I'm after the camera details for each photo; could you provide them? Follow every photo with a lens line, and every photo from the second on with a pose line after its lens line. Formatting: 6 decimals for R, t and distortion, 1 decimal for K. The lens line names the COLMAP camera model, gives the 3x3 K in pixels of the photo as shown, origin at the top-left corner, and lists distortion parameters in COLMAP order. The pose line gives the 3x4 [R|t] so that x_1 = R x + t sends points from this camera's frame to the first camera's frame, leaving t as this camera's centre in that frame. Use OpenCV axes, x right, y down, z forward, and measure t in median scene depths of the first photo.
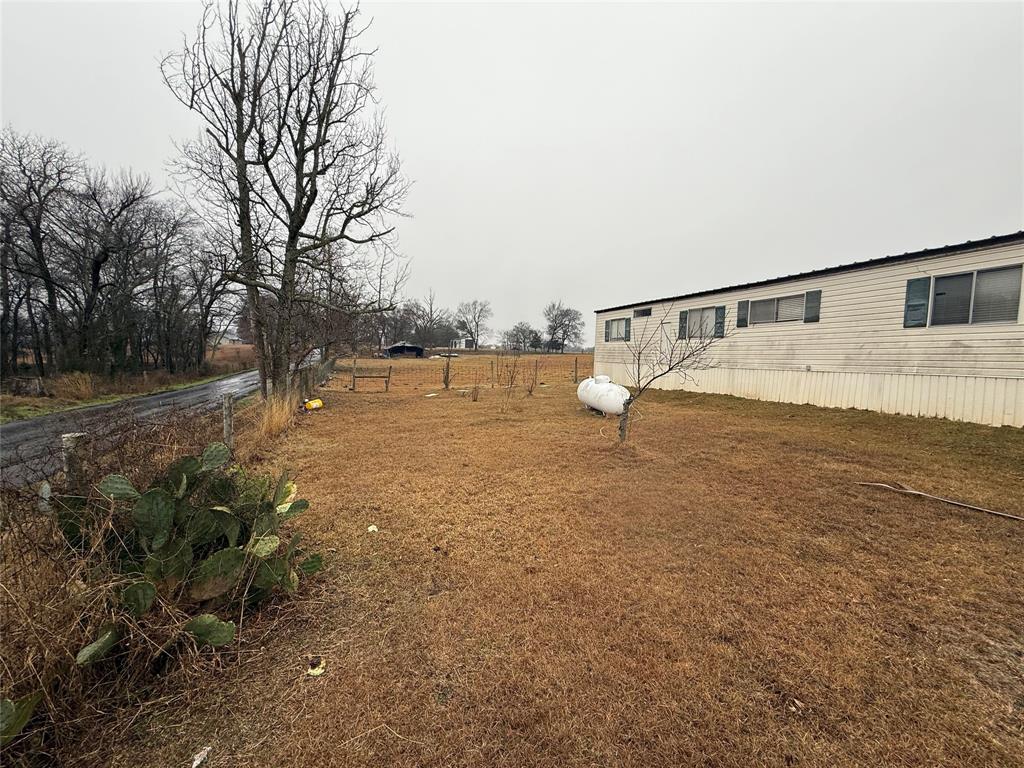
lens RADIAL K [[404.2, 0, 511.3], [0, 404.2, 383.5], [0, 0, 1]] dist [-0.002378, -0.000162]
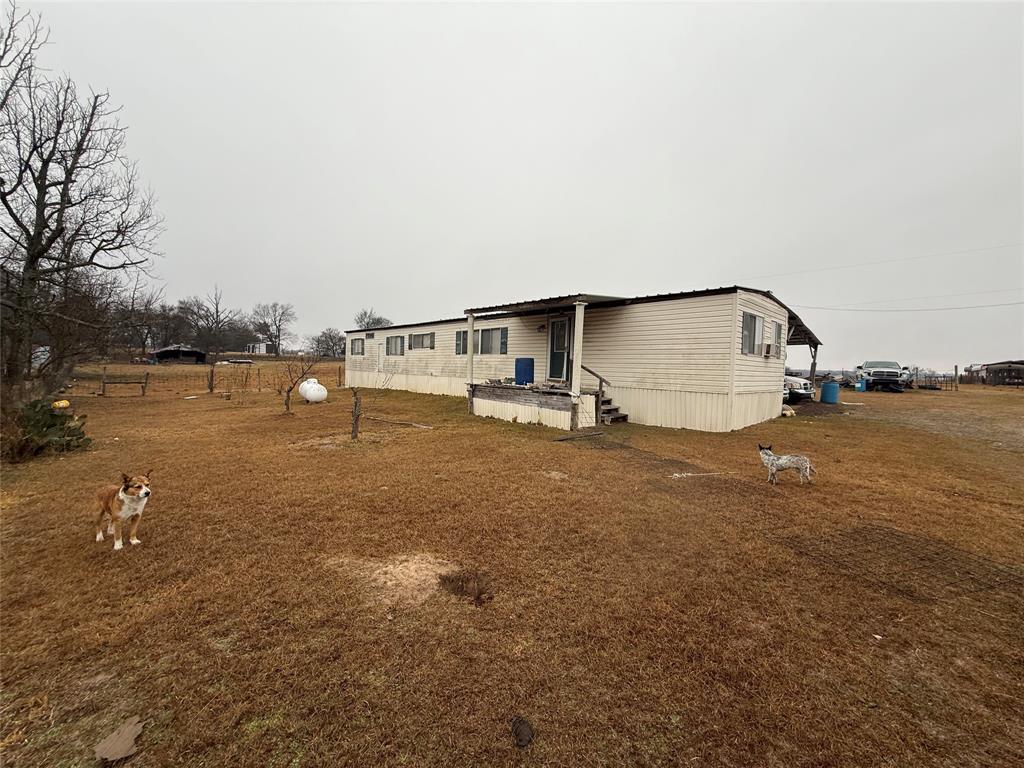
lens RADIAL K [[404.2, 0, 512.5], [0, 404.2, 384.5], [0, 0, 1]] dist [-0.002378, -0.000162]
pose [[0.911888, -0.010536, 0.410303, 0.188718], [0.017000, 0.999782, -0.012111, 0.023187], [-0.410086, 0.018019, 0.911869, -0.493095]]
